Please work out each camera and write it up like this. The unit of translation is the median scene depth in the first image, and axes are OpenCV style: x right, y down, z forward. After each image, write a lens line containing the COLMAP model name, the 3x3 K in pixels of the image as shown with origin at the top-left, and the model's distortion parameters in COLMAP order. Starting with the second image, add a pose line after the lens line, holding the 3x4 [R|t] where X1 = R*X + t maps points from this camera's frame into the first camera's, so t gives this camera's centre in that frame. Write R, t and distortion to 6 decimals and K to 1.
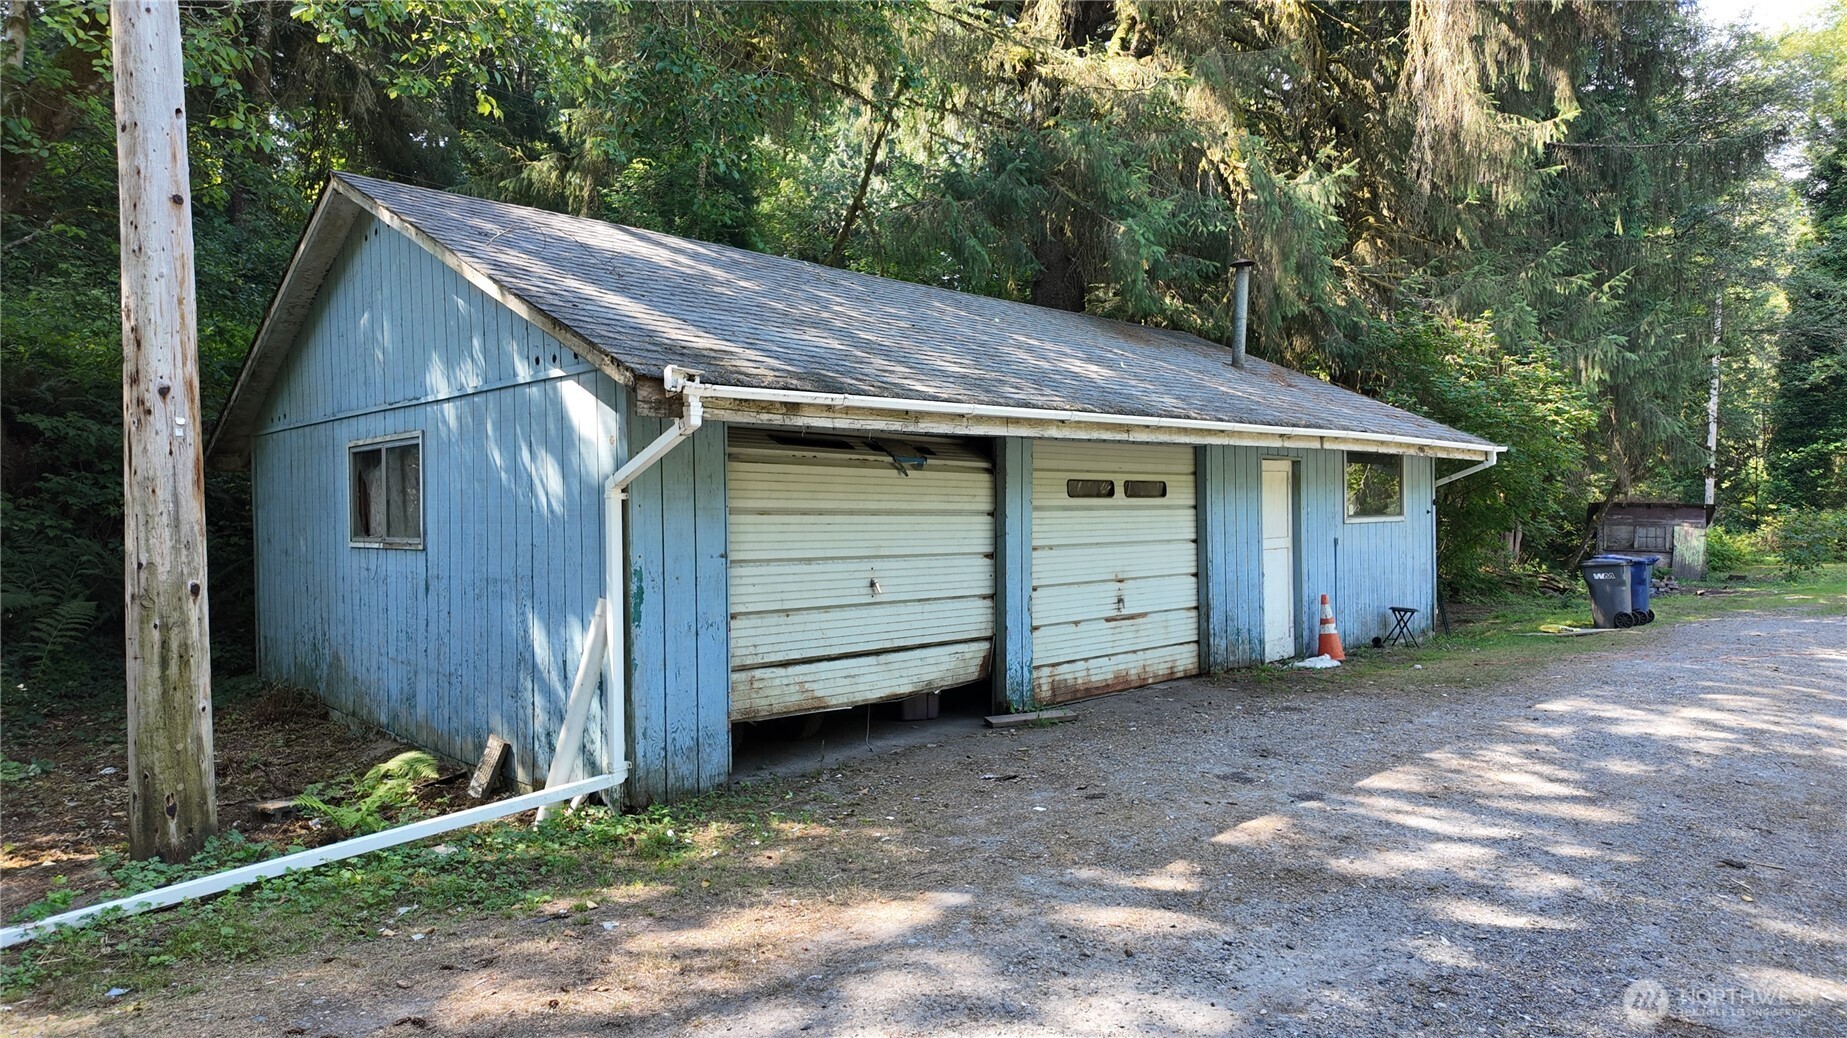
lens RADIAL K [[1051.7, 0, 934.2], [0, 1051.7, 521.8], [0, 0, 1]] dist [0.003255, -0.016732]
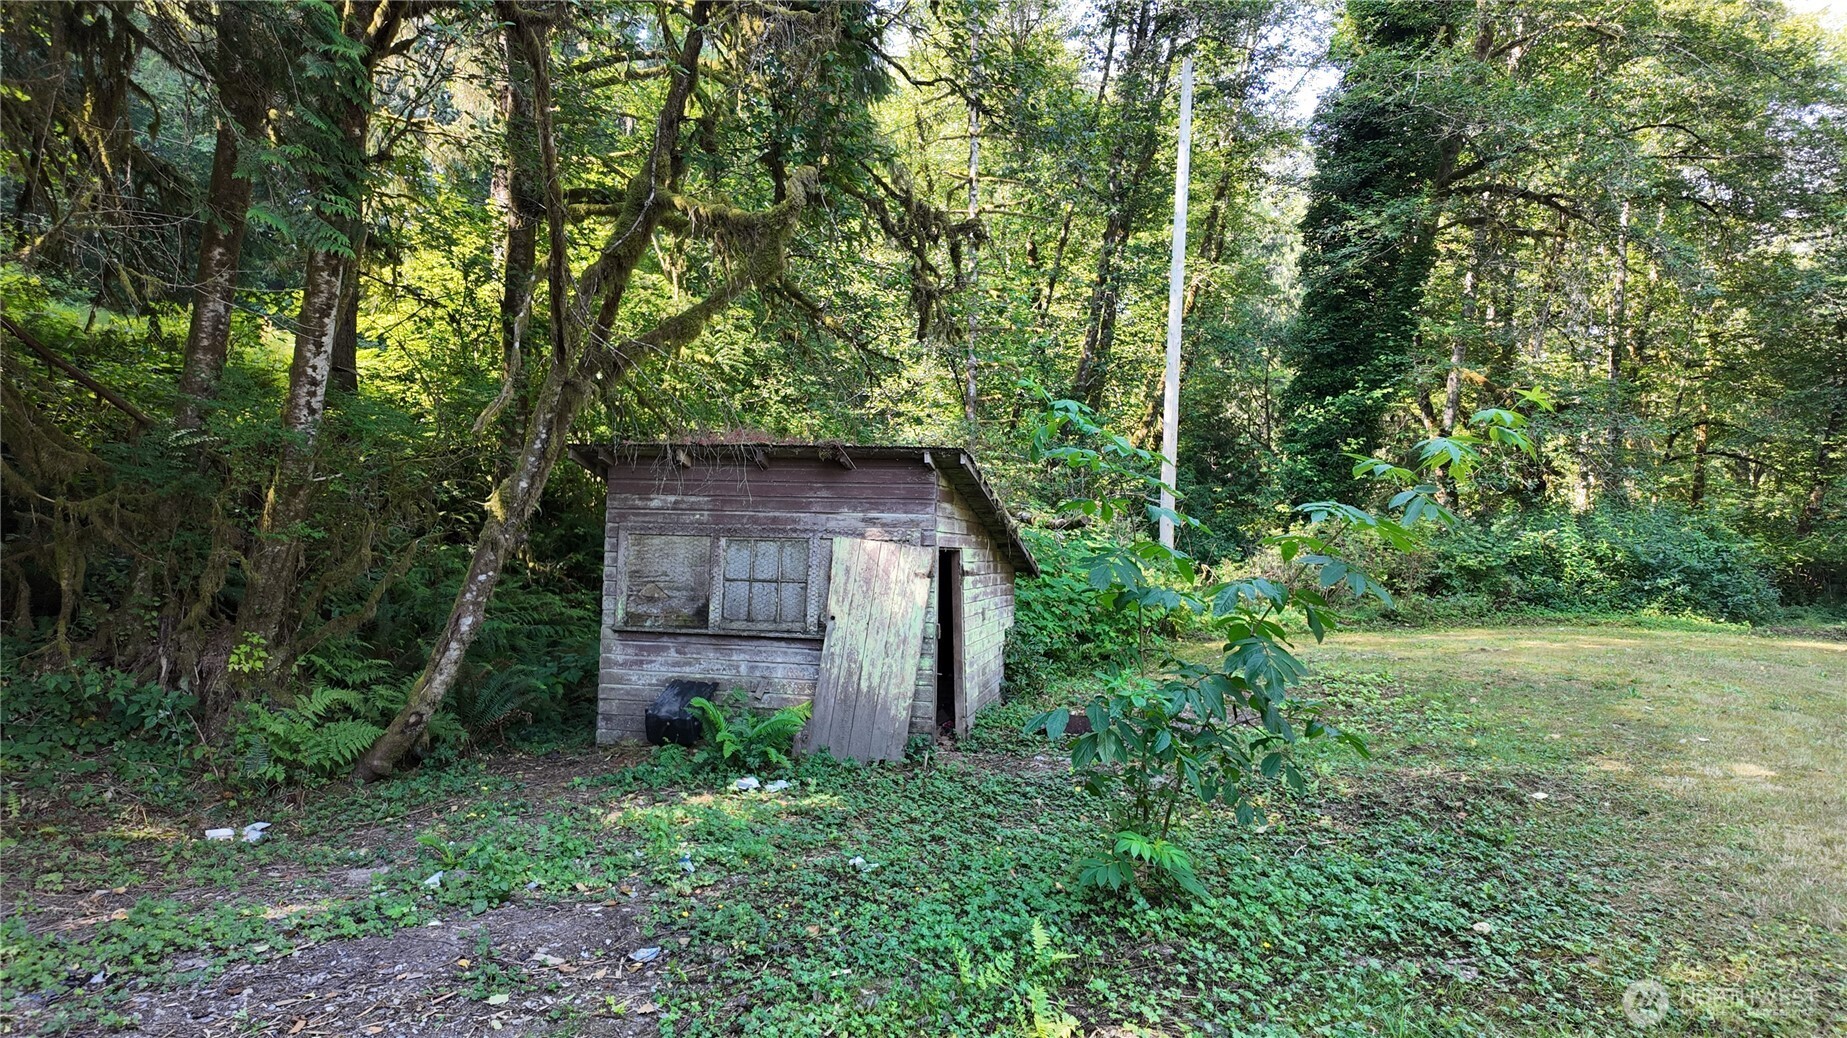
lens RADIAL K [[1051.7, 0, 934.2], [0, 1051.7, 521.8], [0, 0, 1]] dist [0.003255, -0.016732]
pose [[0.953845, 0.020951, 0.299569, 2.826488], [-0.019921, 0.999780, -0.006491, 0.005183], [-0.299639, 0.000224, 0.954053, 3.243042]]
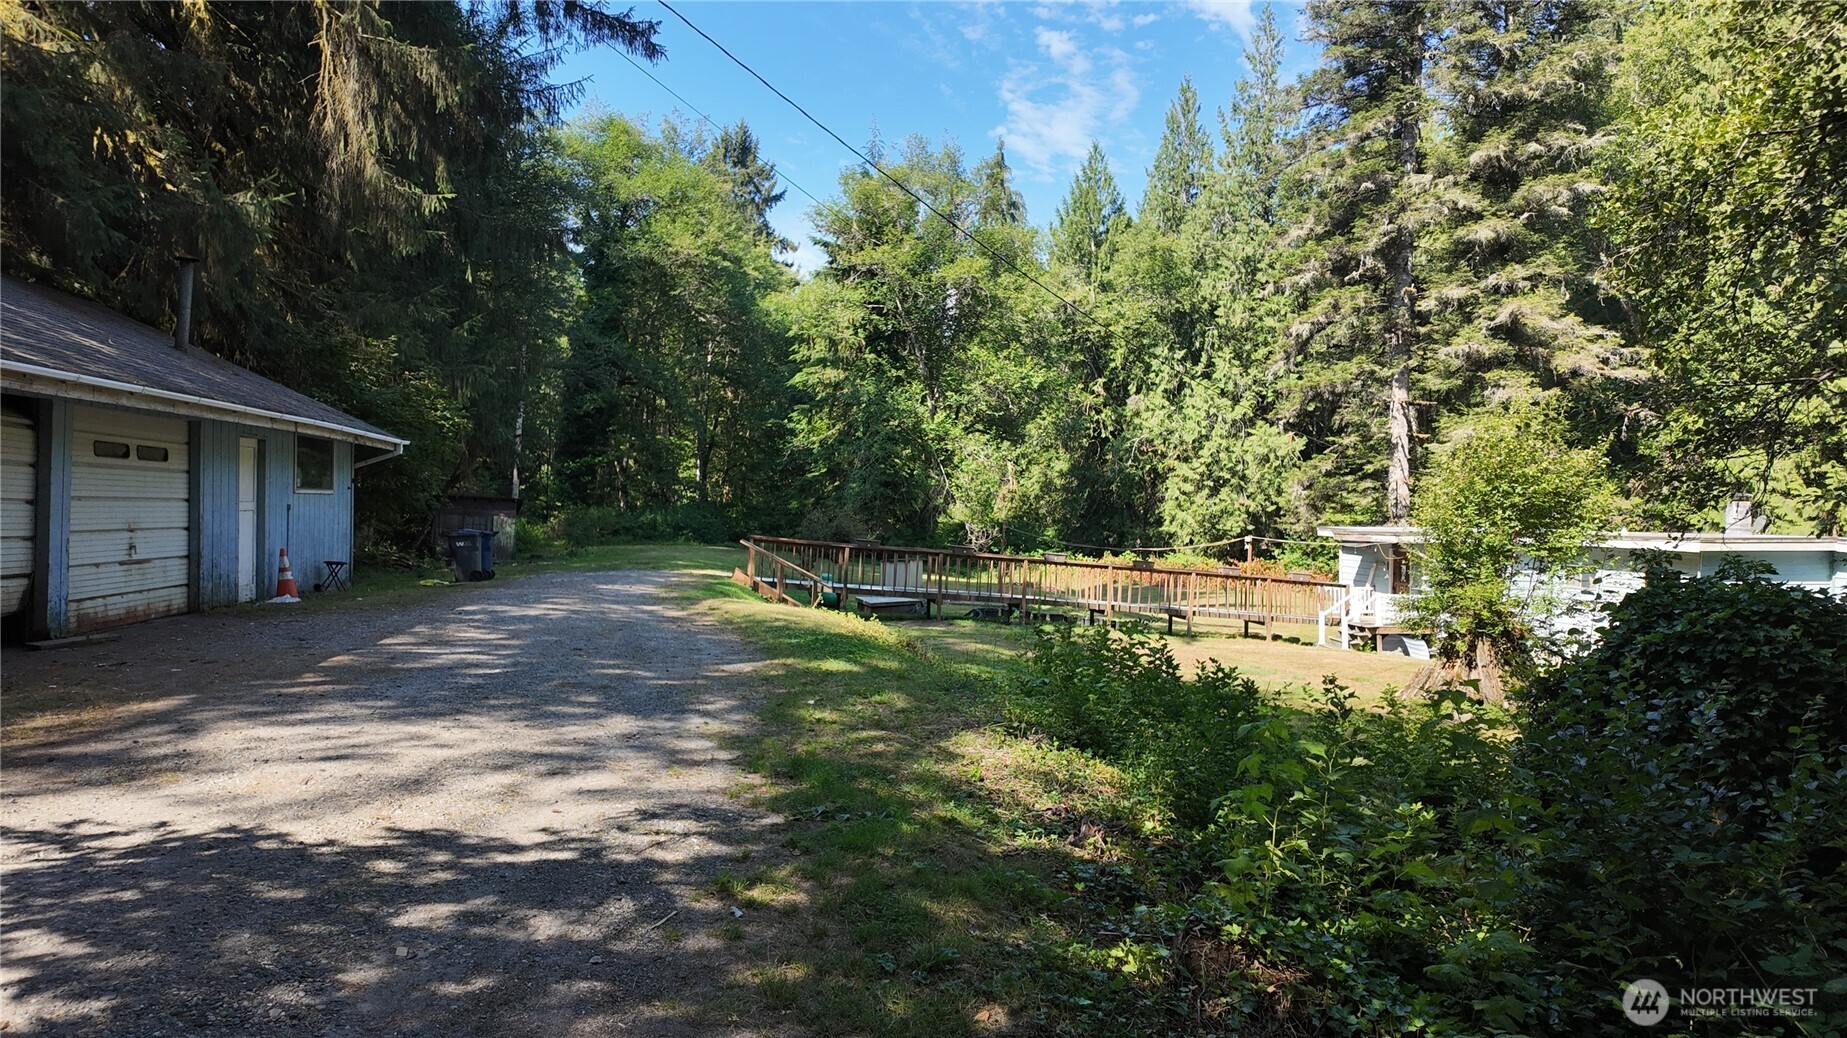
lens RADIAL K [[1051.7, 0, 934.2], [0, 1051.7, 521.8], [0, 0, 1]] dist [0.003255, -0.016732]
pose [[0.518899, 0.007379, 0.854804, -0.339729], [-0.008893, 0.999955, -0.003233, 0.040358], [-0.854789, -0.005924, 0.518942, -0.354057]]
